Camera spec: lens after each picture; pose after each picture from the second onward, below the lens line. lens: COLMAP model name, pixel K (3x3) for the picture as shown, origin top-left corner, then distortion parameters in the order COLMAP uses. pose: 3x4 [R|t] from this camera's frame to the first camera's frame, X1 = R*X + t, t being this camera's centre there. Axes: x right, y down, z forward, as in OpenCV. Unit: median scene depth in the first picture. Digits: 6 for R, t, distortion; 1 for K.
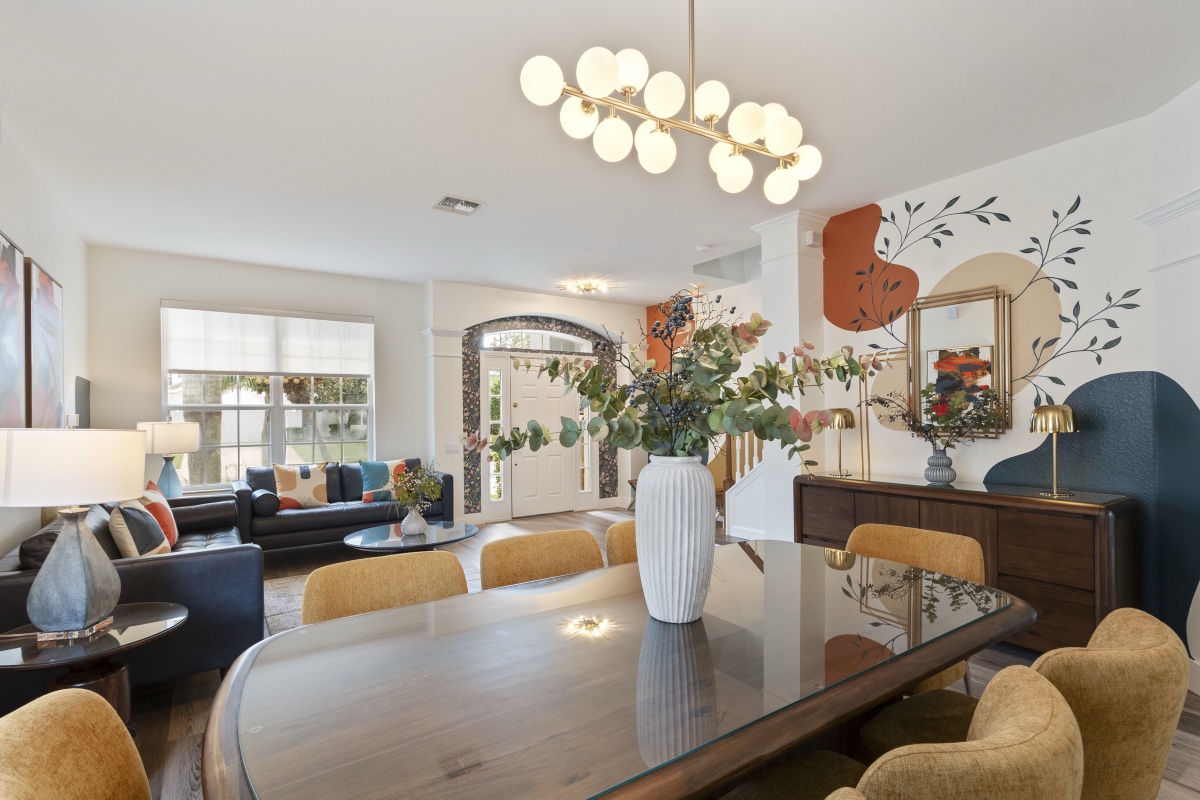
lens RADIAL K [[575.7, 0, 598.9], [0, 575.7, 406.7], [0, 0, 1]] dist [0.011001, -0.005056]
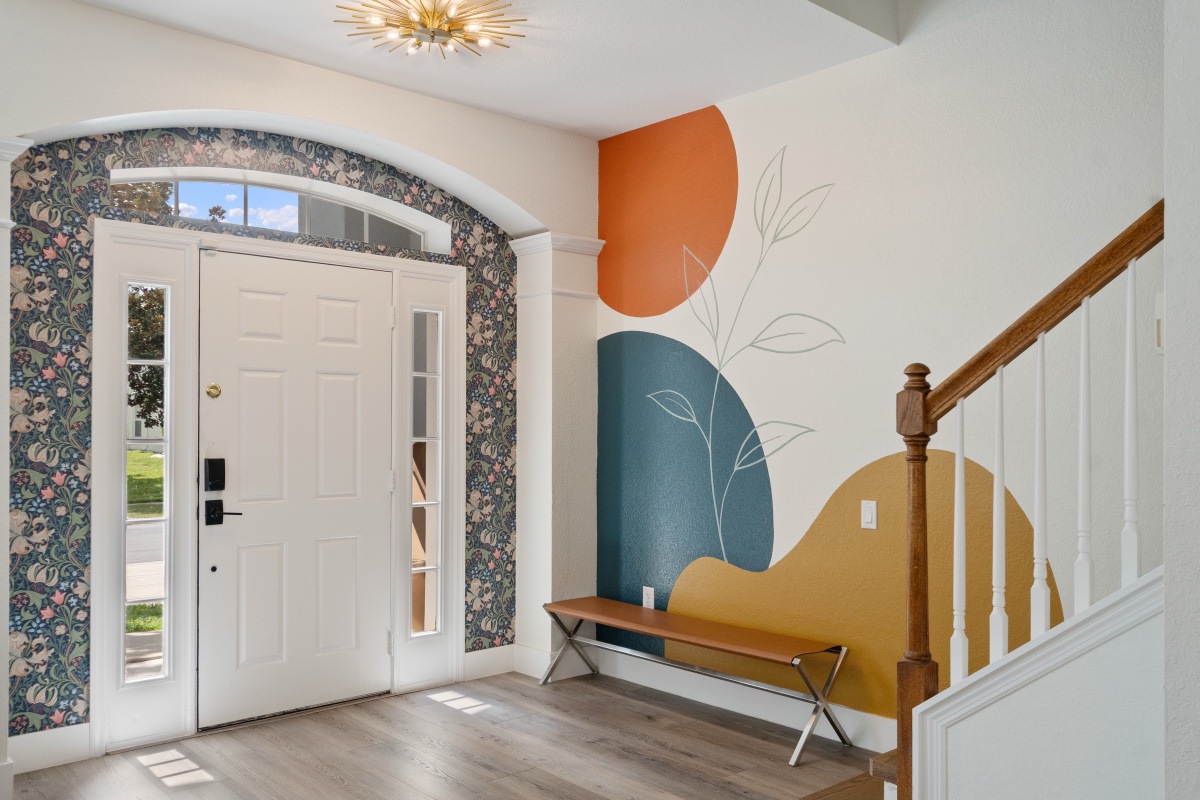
lens RADIAL K [[987.1, 0, 604.2], [0, 987.1, 419.8], [0, 0, 1]] dist [0.005077, -0.000306]
pose [[0.992051, 0.014635, 0.124986, 0.008380], [-0.015185, 0.999879, 0.003450, 0.007747], [-0.124920, -0.005321, 0.992152, 0.379666]]
